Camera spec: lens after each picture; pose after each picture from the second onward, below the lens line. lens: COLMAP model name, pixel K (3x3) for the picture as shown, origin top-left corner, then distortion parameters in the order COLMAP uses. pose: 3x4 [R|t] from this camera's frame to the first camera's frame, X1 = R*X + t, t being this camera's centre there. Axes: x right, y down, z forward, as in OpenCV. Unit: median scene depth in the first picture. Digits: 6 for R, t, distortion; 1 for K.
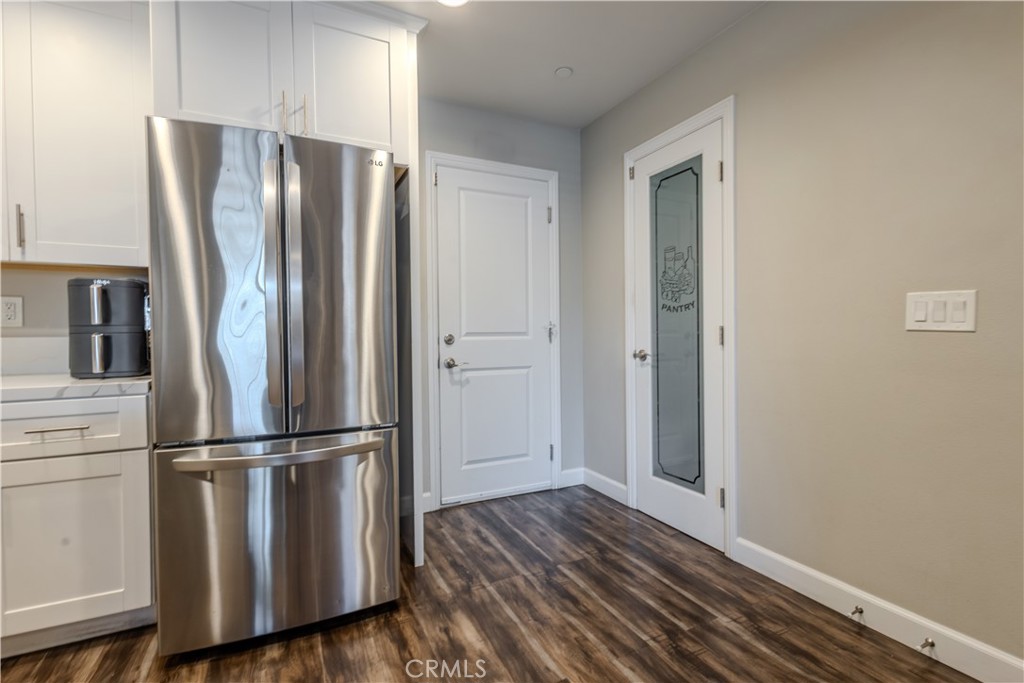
lens RADIAL K [[468.1, 0, 512.0], [0, 468.1, 341.5], [0, 0, 1]] dist [0.002908, 0.000134]
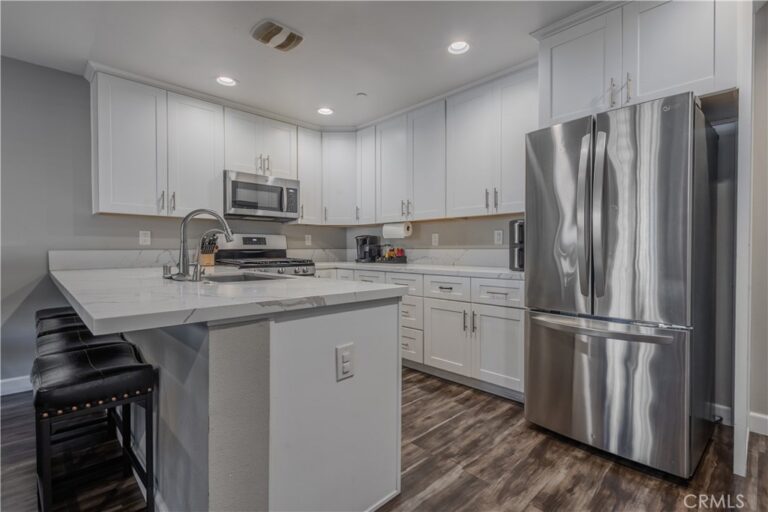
lens RADIAL K [[359.9, 0, 384.0], [0, 359.9, 256.0], [0, 0, 1]] dist [0.003112, 0.000003]
pose [[0.299190, 0.027653, -0.953793, 0.330030], [-0.018132, 0.999564, 0.023292, -0.006340], [0.954021, 0.010325, 0.299561, 0.014588]]
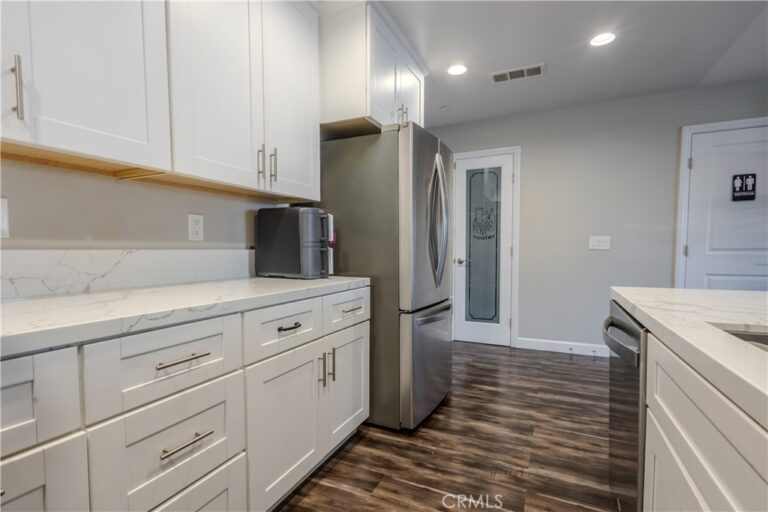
lens RADIAL K [[366.6, 0, 383.3], [0, 366.6, 270.7], [0, 0, 1]] dist [0.001891, 0.000124]
pose [[0.782895, -0.029084, 0.621473, -1.256801], [0.004998, 0.999169, 0.040463, 0.008431], [-0.622133, -0.028572, 0.782390, -0.002832]]
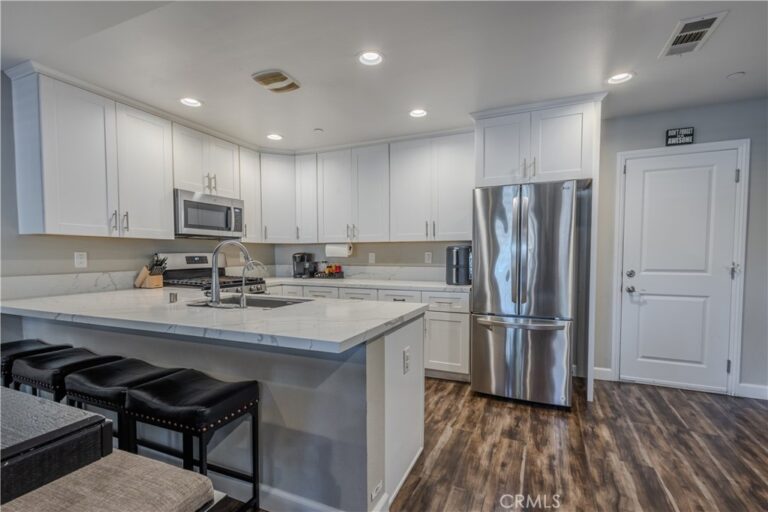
lens RADIAL K [[358.9, 0, 383.0], [0, 358.9, 271.8], [0, 0, 1]] dist [0.004598, 0.000236]
pose [[0.635741, 0.046555, -0.770498, 0.358951], [-0.017313, 0.998788, 0.046064, -0.070360], [0.771709, -0.015945, 0.635776, -0.512745]]
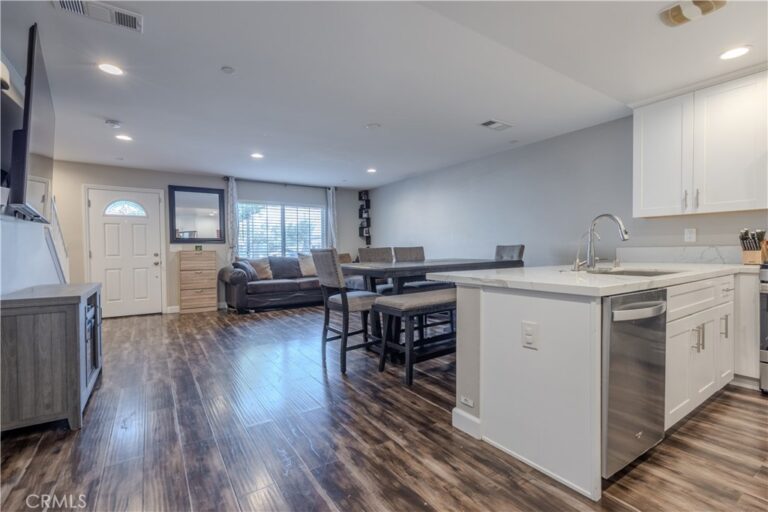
lens RADIAL K [[351.1, 0, 384.0], [0, 351.1, 256.0], [0, 0, 1]] dist [0.002908, 0.000134]
pose [[-0.991391, 0.024917, -0.128541, 0.124149], [0.020515, 0.999161, 0.035456, -0.021020], [0.129316, 0.032514, -0.991070, 0.955394]]
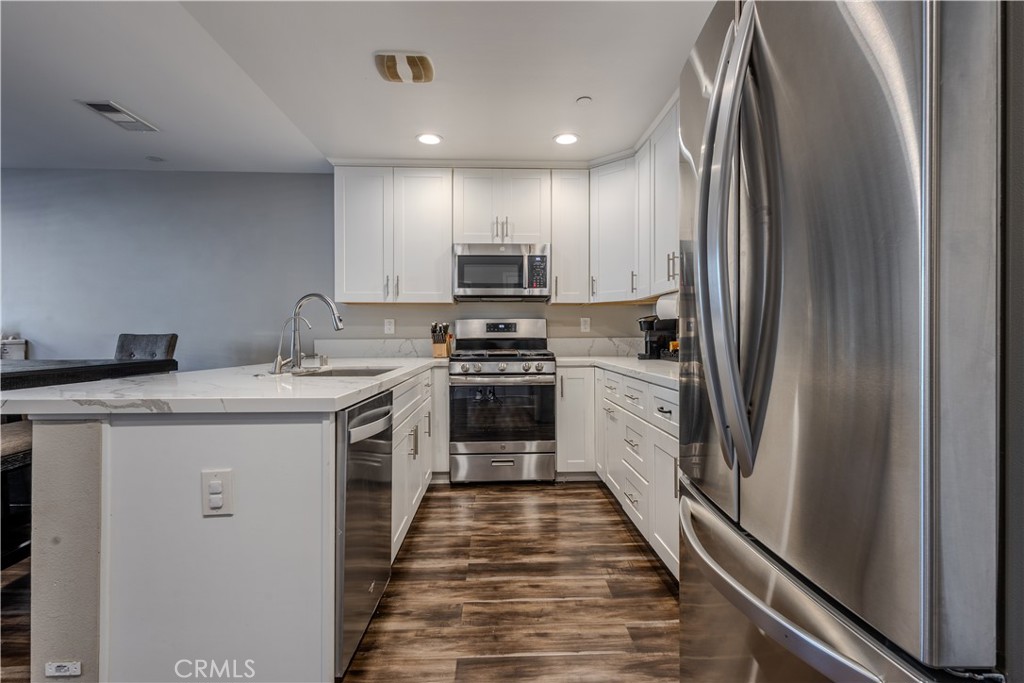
lens RADIAL K [[474.2, 0, 512.0], [0, 474.2, 341.5], [0, 0, 1]] dist [0.007558, -0.000300]
pose [[-0.412477, 0.017641, -0.910797, 0.091234], [-0.008031, 0.999703, 0.023001, -0.017164], [0.910932, 0.016802, -0.412213, 0.792069]]
